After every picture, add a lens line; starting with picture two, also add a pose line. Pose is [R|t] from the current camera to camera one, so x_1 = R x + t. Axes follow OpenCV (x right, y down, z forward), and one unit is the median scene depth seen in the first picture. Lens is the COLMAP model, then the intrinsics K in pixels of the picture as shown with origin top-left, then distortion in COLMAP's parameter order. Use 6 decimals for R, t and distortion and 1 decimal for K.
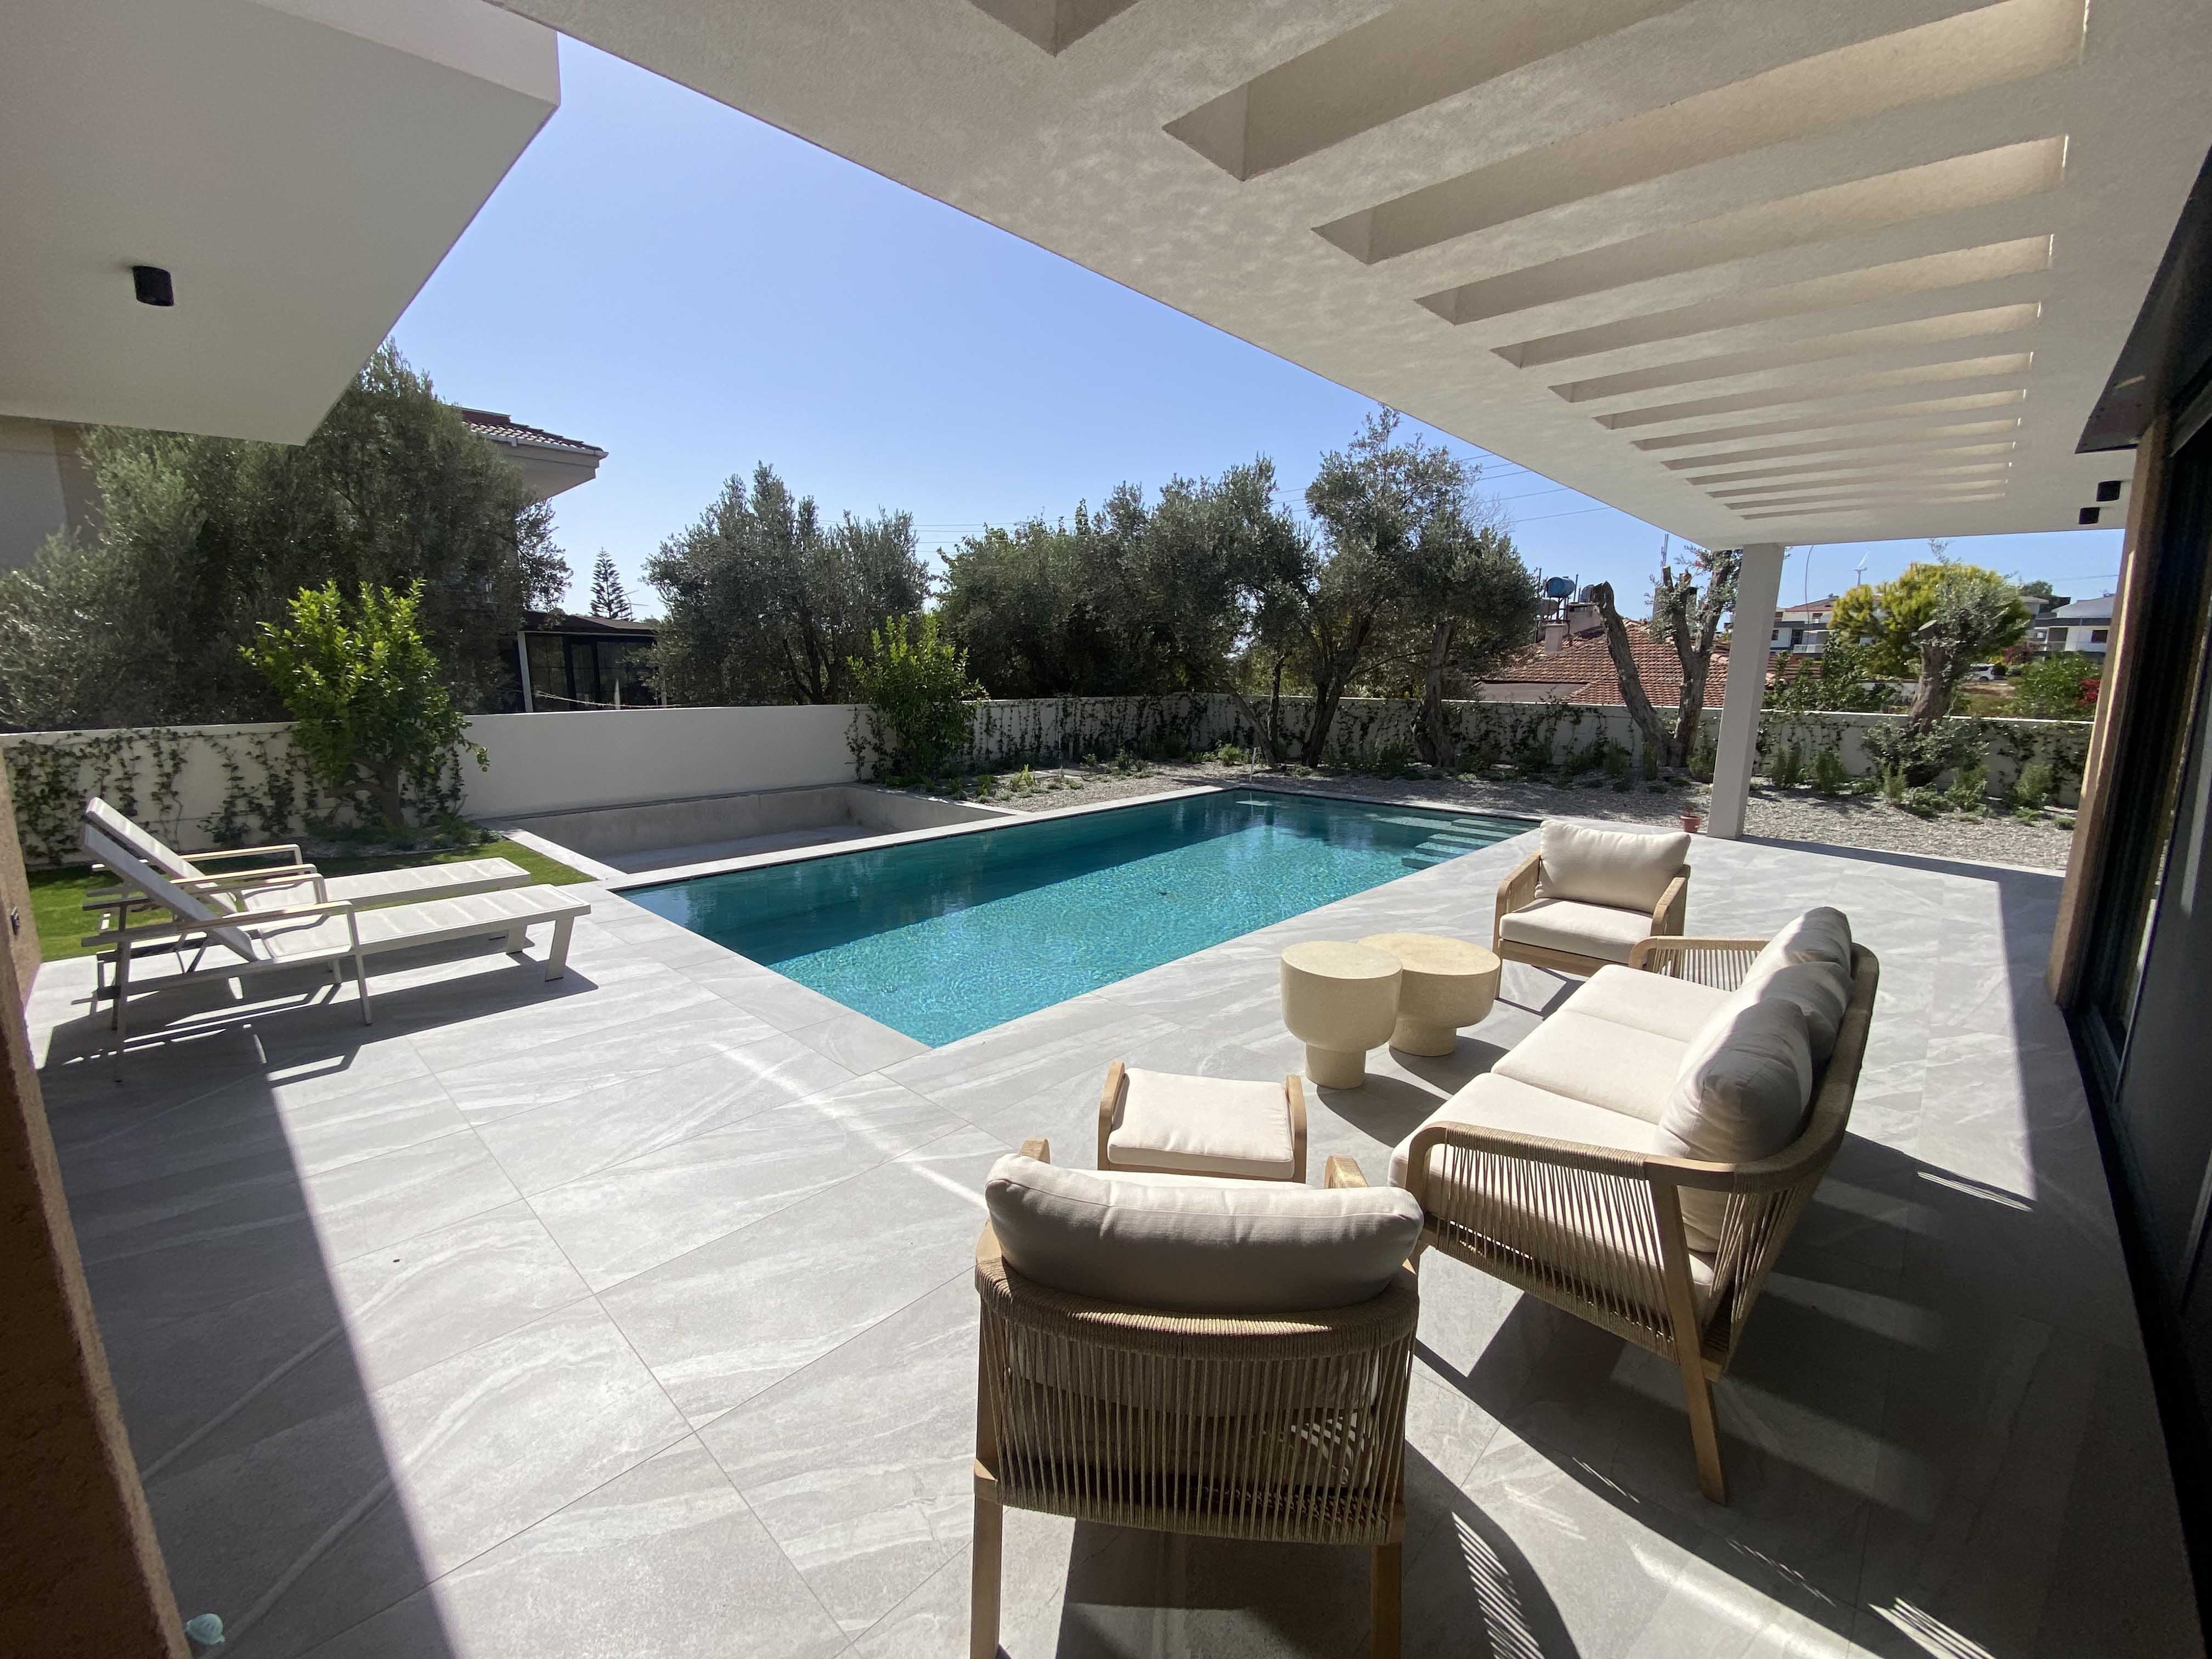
lens RADIAL K [[906.3, 0, 1103.3], [0, 906.3, 826.9], [0, 0, 1]] dist [-0.004319, -0.000516]
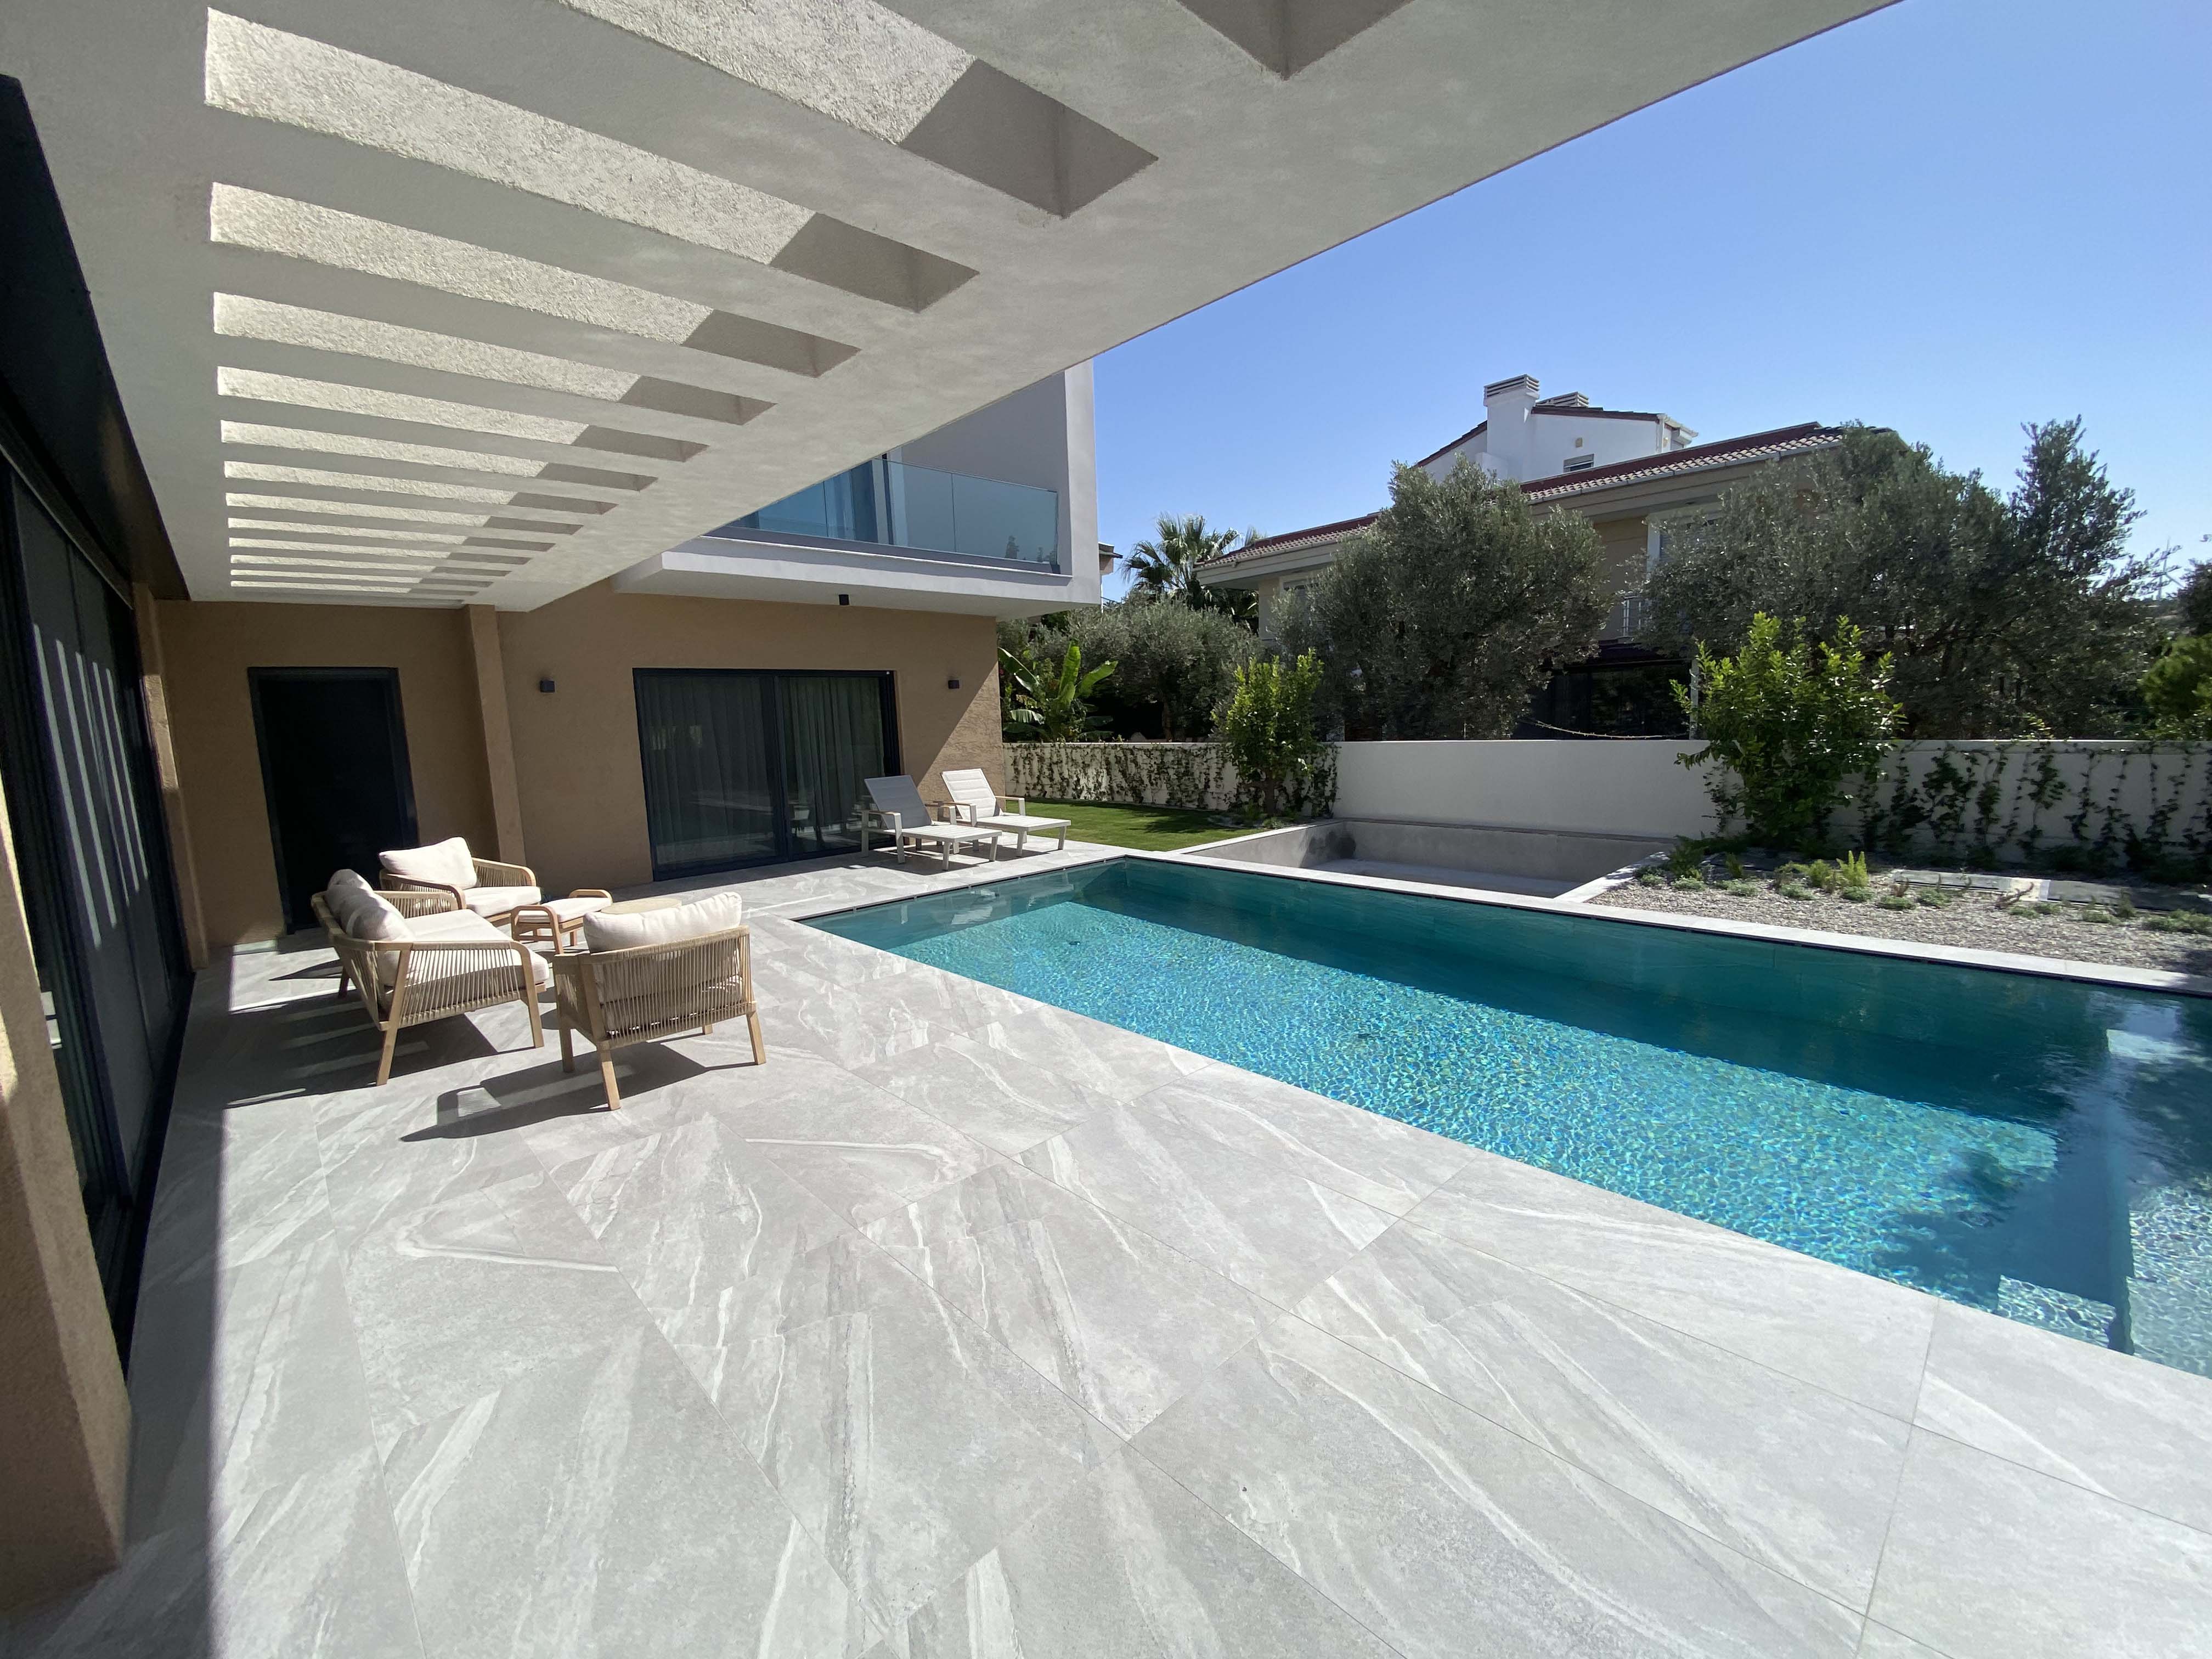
lens RADIAL K [[906.3, 0, 1100.9], [0, 906.3, 828.4], [0, 0, 1]] dist [-0.004319, -0.000516]
pose [[-0.055128, 0.124520, -0.990684, 1.139294], [-0.138024, 0.981717, 0.131074, -0.201540], [0.988893, 0.143964, -0.036934, 1.160380]]
